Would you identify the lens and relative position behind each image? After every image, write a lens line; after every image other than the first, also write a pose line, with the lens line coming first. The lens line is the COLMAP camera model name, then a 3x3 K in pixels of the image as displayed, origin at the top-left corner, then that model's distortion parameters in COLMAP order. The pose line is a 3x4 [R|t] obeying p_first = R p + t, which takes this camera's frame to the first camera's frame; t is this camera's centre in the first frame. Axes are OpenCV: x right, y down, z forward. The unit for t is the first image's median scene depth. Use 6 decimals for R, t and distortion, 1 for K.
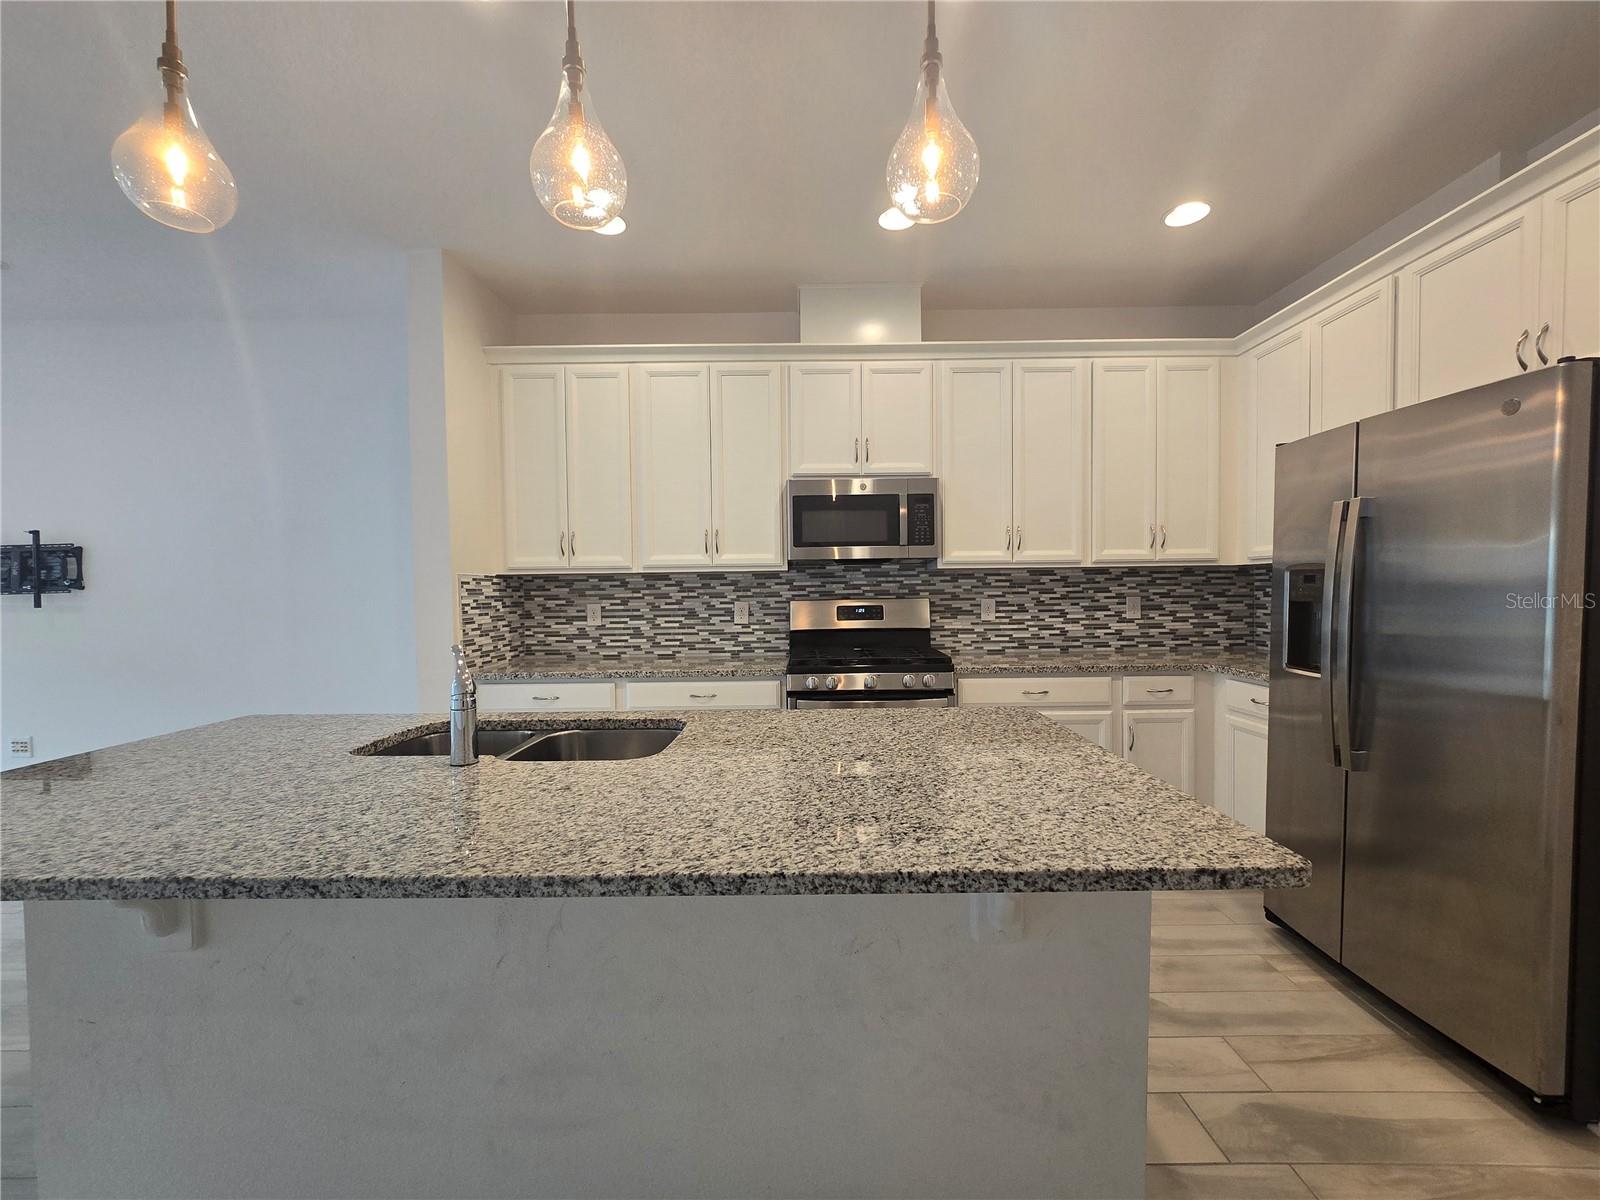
lens RADIAL K [[654.6, 0, 804.3], [0, 654.6, 605.9], [0, 0, 1]] dist [-0.001733, -0.000314]
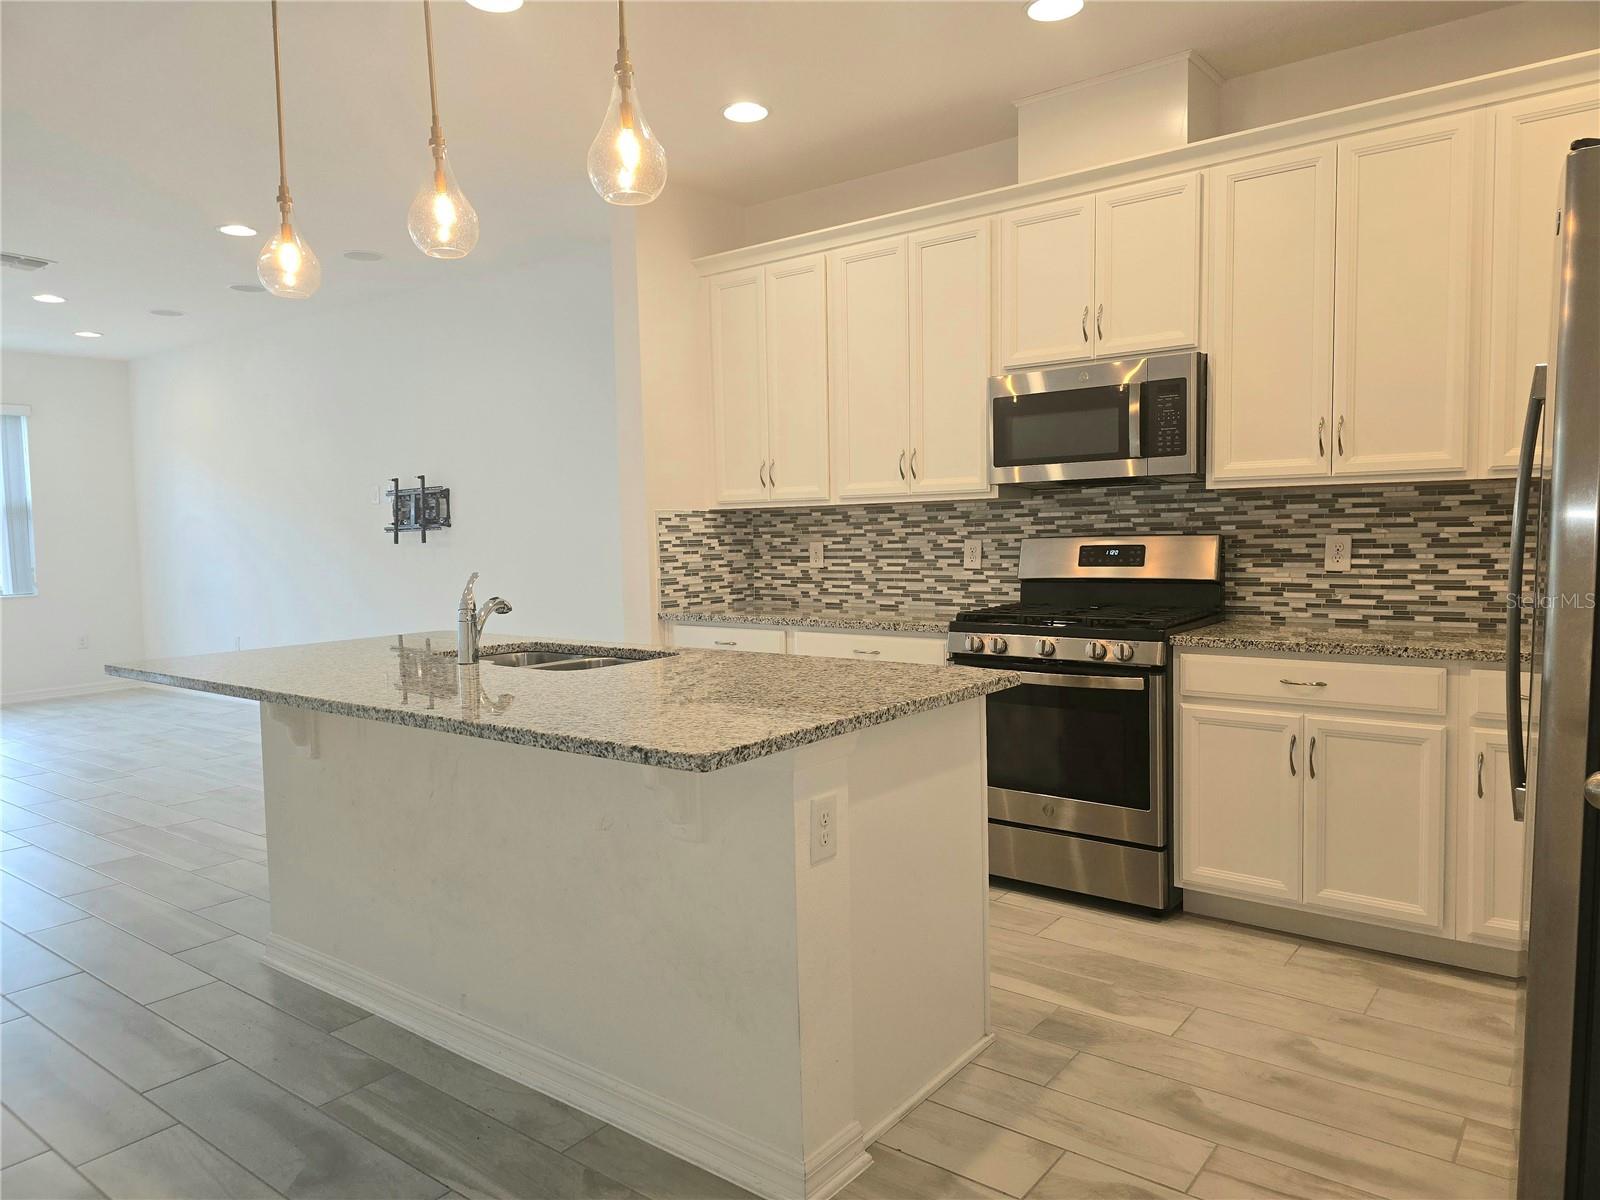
lens RADIAL K [[1066.1, 0, 792.2], [0, 1066.1, 596.8], [0, 0, 1]] dist [0.096940, -0.107964]
pose [[0.790117, 0.035503, -0.611927, 0.498996], [-0.006848, 0.998770, 0.049106, 0.000281], [0.612917, -0.034609, 0.789389, -0.109071]]
